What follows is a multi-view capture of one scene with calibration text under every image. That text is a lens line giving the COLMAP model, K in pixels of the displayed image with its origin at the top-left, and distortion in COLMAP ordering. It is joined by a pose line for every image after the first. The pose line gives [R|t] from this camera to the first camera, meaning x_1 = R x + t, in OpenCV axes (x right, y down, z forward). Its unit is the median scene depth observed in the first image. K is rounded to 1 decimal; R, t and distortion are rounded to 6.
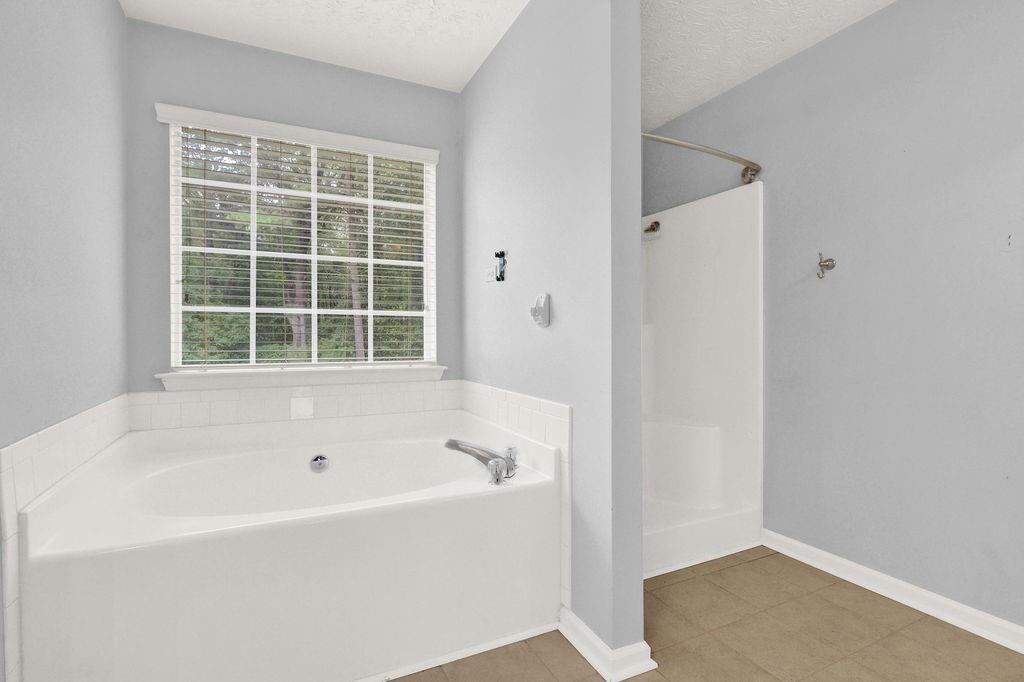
lens RADIAL K [[476.9, 0, 511.9], [0, 476.9, 337.9], [0, 0, 1]] dist [-0.017125, 0.000315]
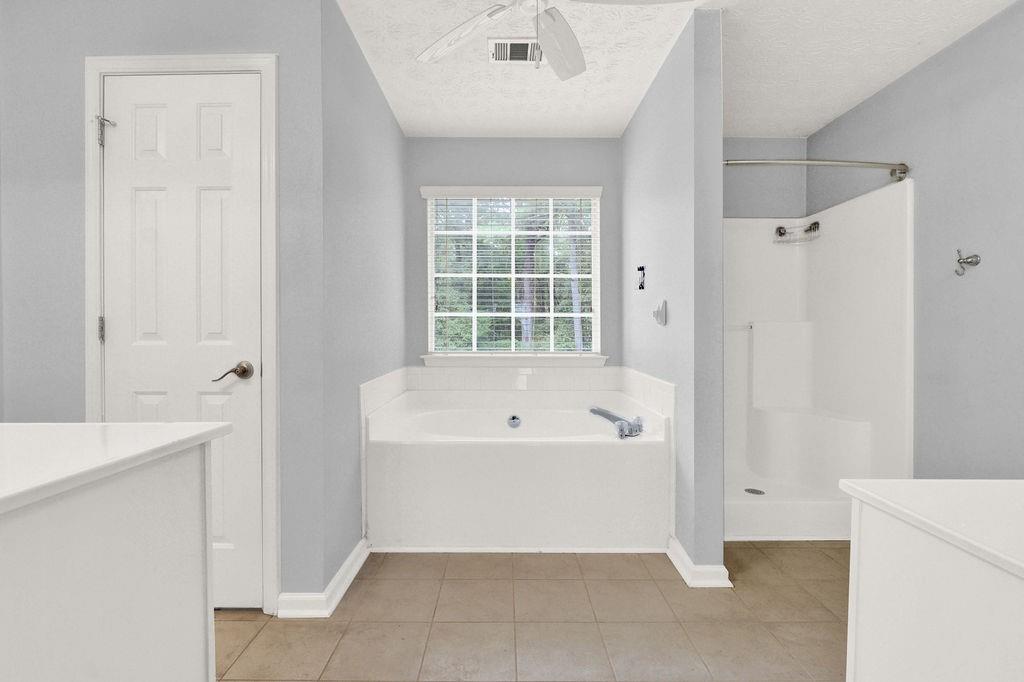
lens RADIAL K [[487.3, 0, 503.8], [0, 487.3, 337.5], [0, 0, 1]] dist [-0.014060, 0.000876]
pose [[0.888716, 0.006060, -0.458419, 0.251834], [-0.002752, 0.999965, 0.007883, 0.000419], [0.458450, -0.005744, 0.888701, -0.335399]]
